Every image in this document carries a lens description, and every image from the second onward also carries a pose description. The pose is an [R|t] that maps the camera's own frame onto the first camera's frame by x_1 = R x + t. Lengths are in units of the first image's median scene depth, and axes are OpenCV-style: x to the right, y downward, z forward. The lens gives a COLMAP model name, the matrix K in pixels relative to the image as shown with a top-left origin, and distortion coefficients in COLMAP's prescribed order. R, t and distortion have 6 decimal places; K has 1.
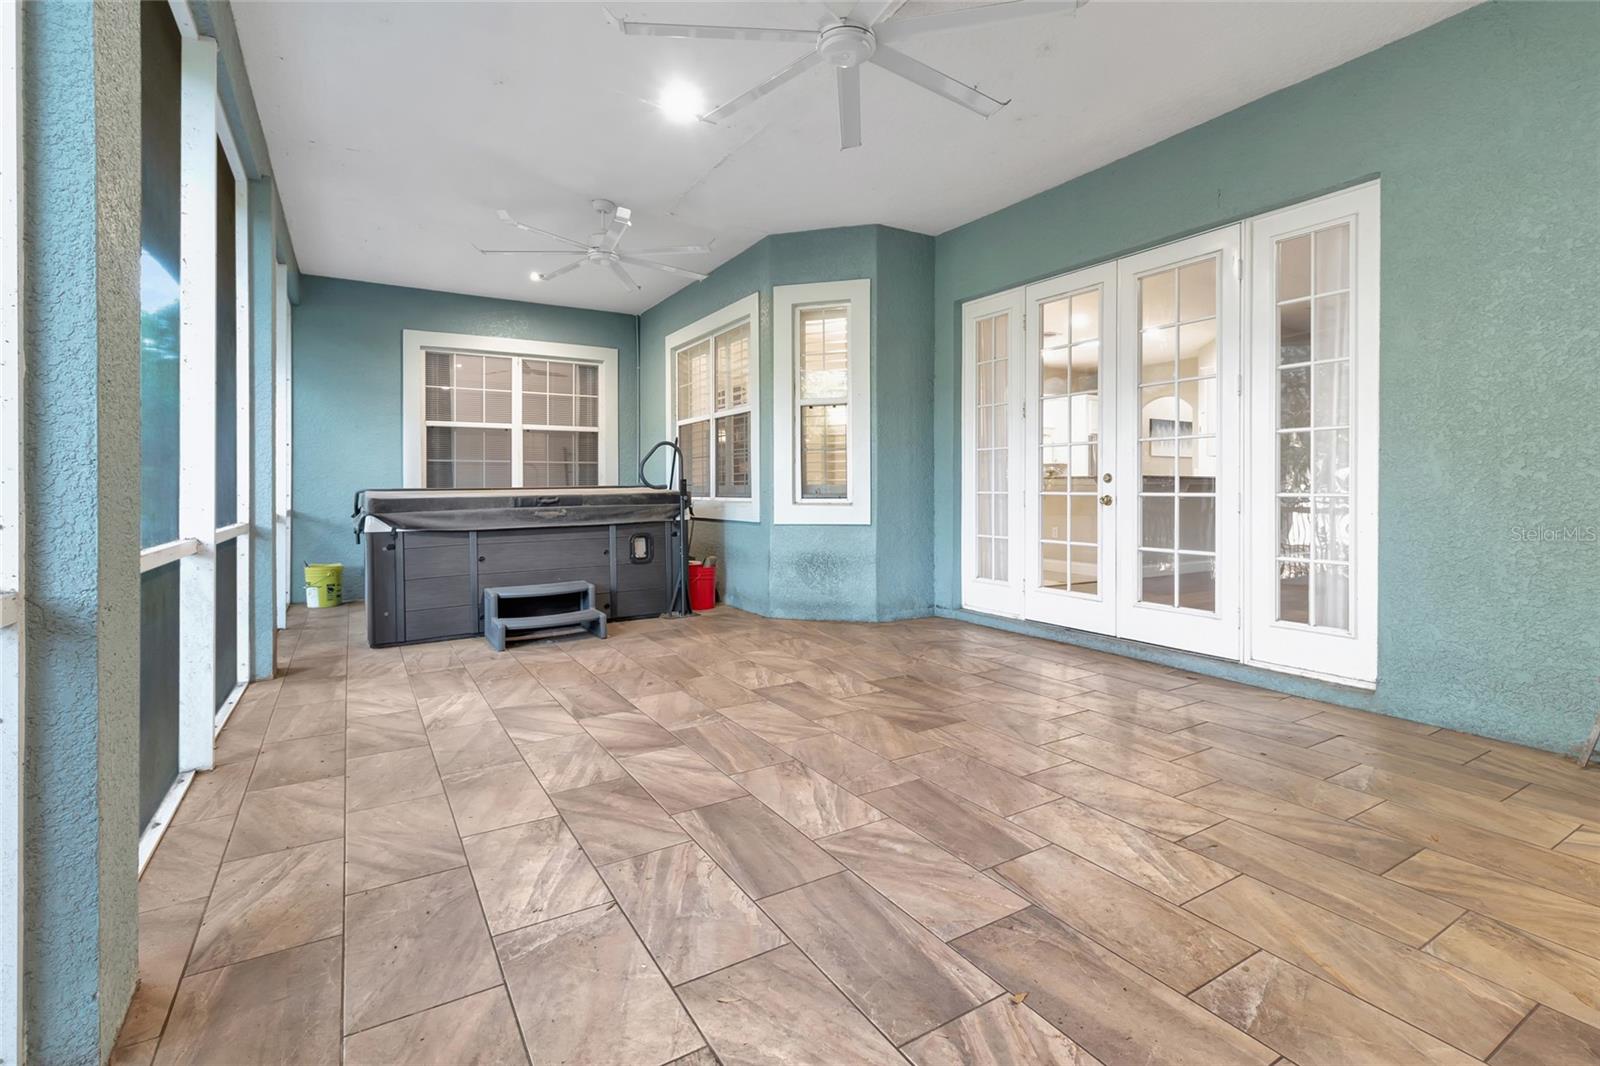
lens RADIAL K [[742.5, 0, 810.9], [0, 742.5, 494.3], [0, 0, 1]] dist [0.008030, 0.000182]
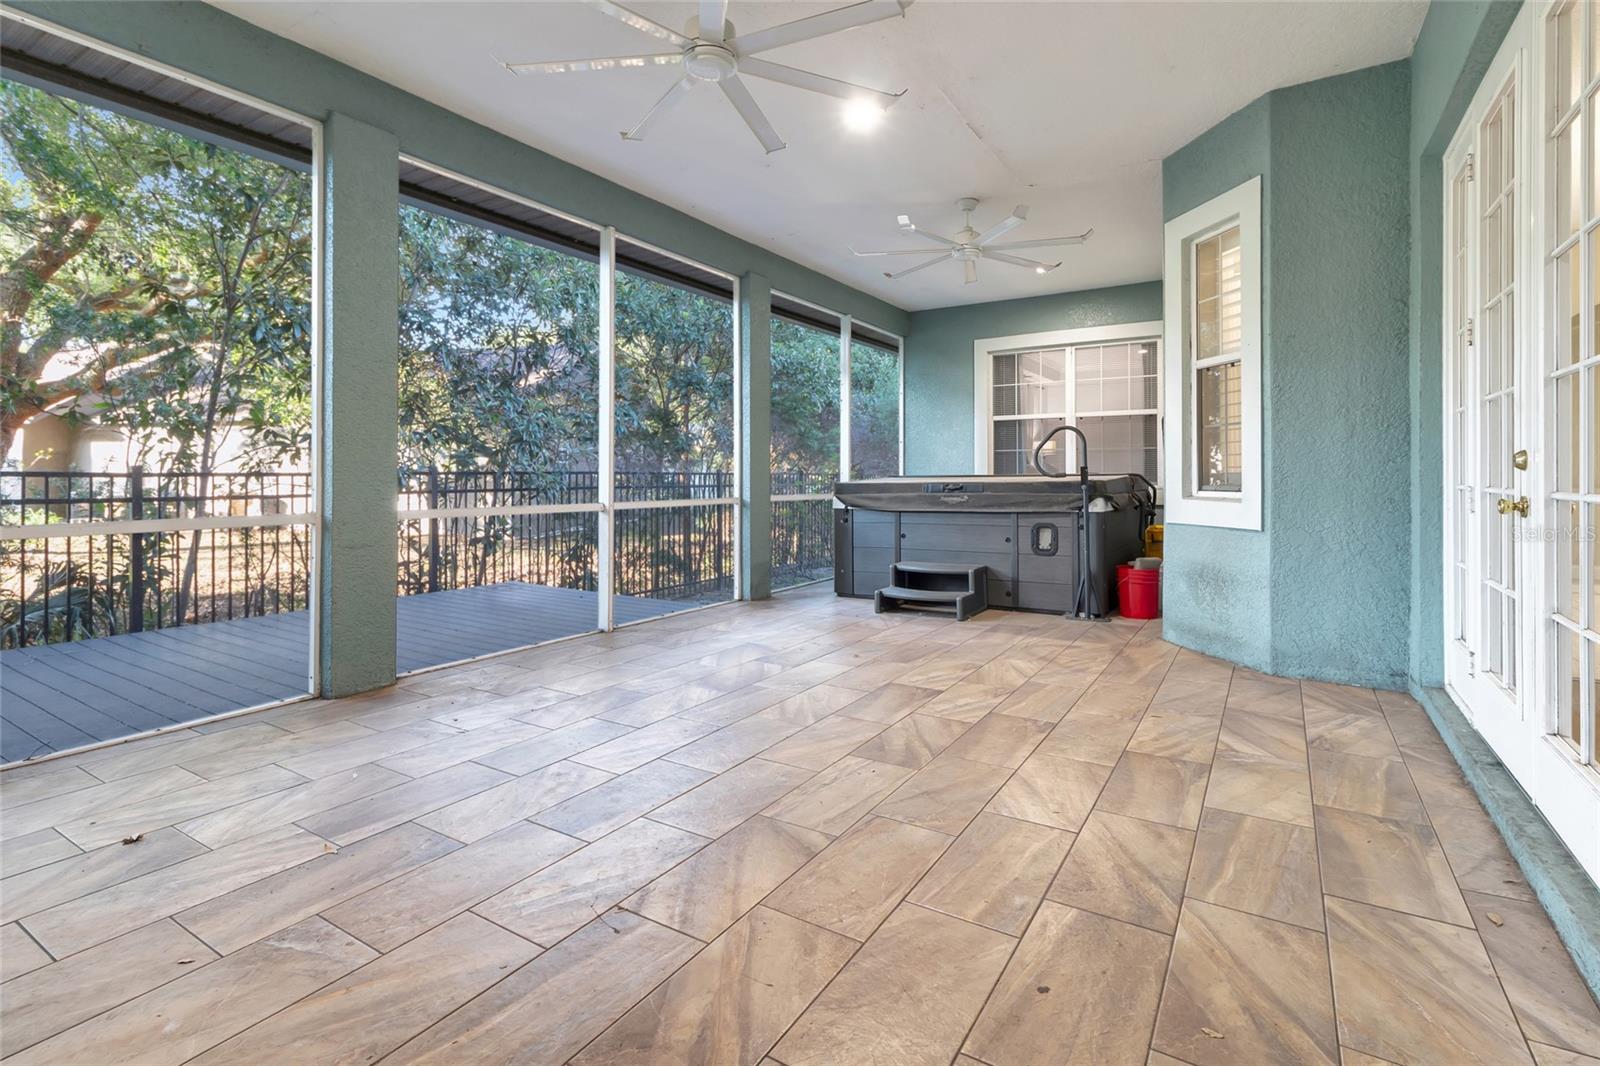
lens RADIAL K [[742.5, 0, 810.9], [0, 742.5, 494.3], [0, 0, 1]] dist [0.008030, 0.000182]
pose [[0.448436, 0.026792, -0.893413, 0.551752], [-0.007893, 0.999630, 0.026016, -0.008704], [0.893780, -0.004614, 0.448481, 0.341689]]
